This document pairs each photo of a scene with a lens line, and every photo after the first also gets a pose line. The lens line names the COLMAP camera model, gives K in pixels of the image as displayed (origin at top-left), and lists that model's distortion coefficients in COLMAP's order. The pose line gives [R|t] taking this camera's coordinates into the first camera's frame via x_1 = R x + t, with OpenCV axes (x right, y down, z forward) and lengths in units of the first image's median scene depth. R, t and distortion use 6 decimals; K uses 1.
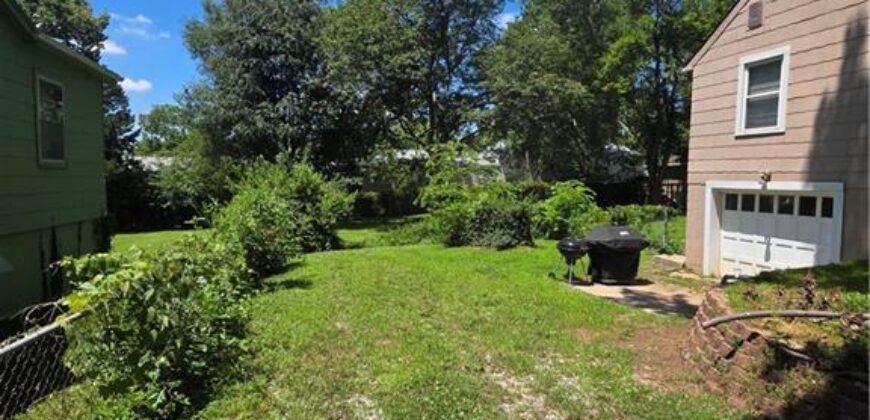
lens RADIAL K [[460.3, 0, 436.3], [0, 460.3, 208.3], [0, 0, 1]] dist [0.001226, 0.000155]
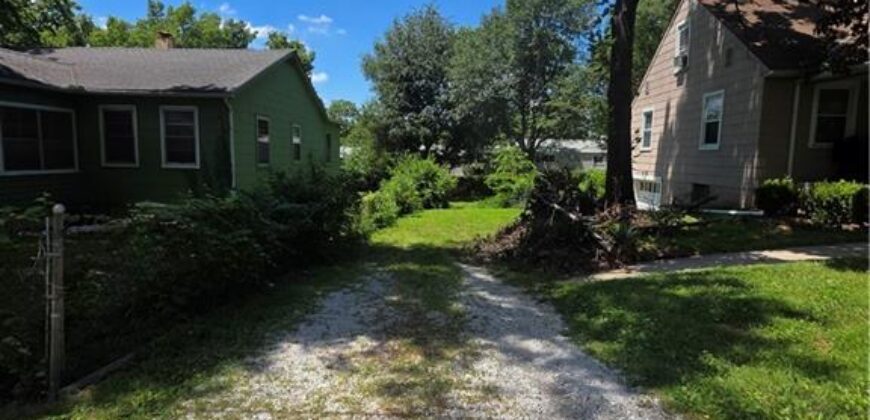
lens RADIAL K [[460.3, 0, 436.3], [0, 460.3, 208.3], [0, 0, 1]] dist [0.001226, 0.000155]
pose [[0.951369, 0.038680, -0.305615, 0.269260], [-0.026112, 0.998641, 0.045107, 0.008499], [0.306944, -0.034934, 0.951086, -0.632284]]
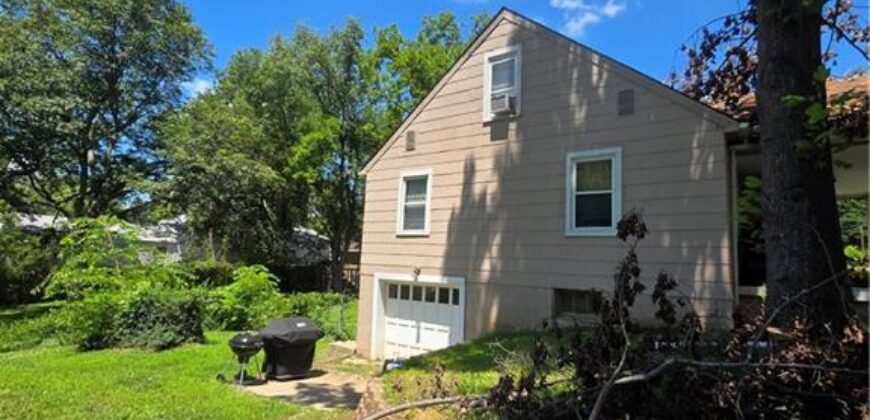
lens RADIAL K [[460.3, 0, 436.3], [0, 460.3, 208.3], [0, 0, 1]] dist [0.001226, 0.000155]
pose [[0.797394, 0.097805, 0.595480, 0.011310], [0.005598, 0.985537, -0.169366, -0.013984], [-0.603433, 0.138385, 0.785314, -0.001230]]
